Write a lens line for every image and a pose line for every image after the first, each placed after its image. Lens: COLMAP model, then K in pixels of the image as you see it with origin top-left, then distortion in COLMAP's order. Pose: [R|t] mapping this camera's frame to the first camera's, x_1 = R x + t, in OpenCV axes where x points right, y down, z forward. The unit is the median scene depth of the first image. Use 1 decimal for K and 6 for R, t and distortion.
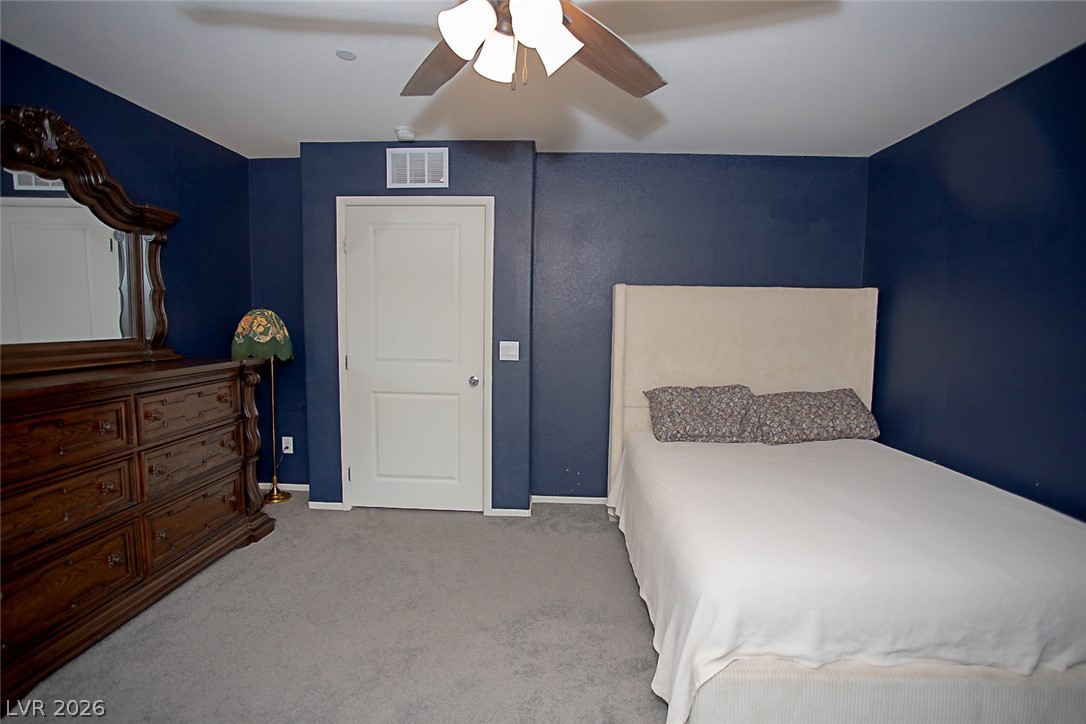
lens RADIAL K [[546.4, 0, 543.2], [0, 546.4, 366.6], [0, 0, 1]] dist [-0.069444, 0.030132]
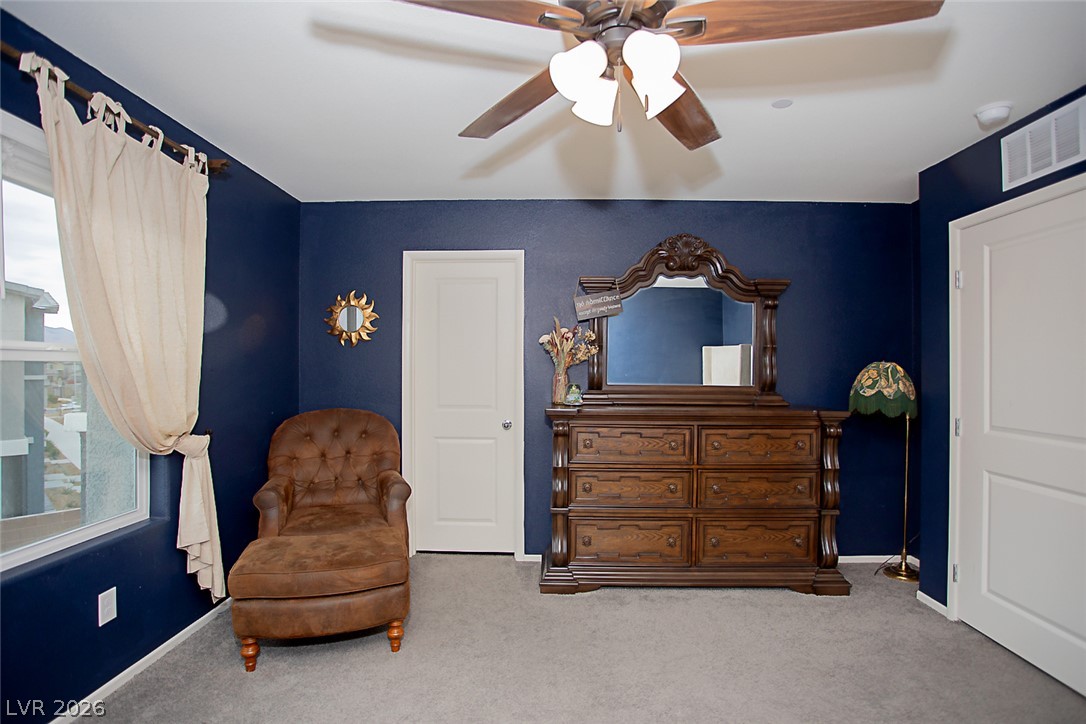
lens RADIAL K [[546.4, 0, 543.2], [0, 546.4, 366.6], [0, 0, 1]] dist [-0.069444, 0.030132]
pose [[0.006853, -0.015783, -0.999852, 0.422787], [-0.101335, 0.994717, -0.016397, -0.023192], [0.994829, 0.101432, 0.005217, 0.416784]]
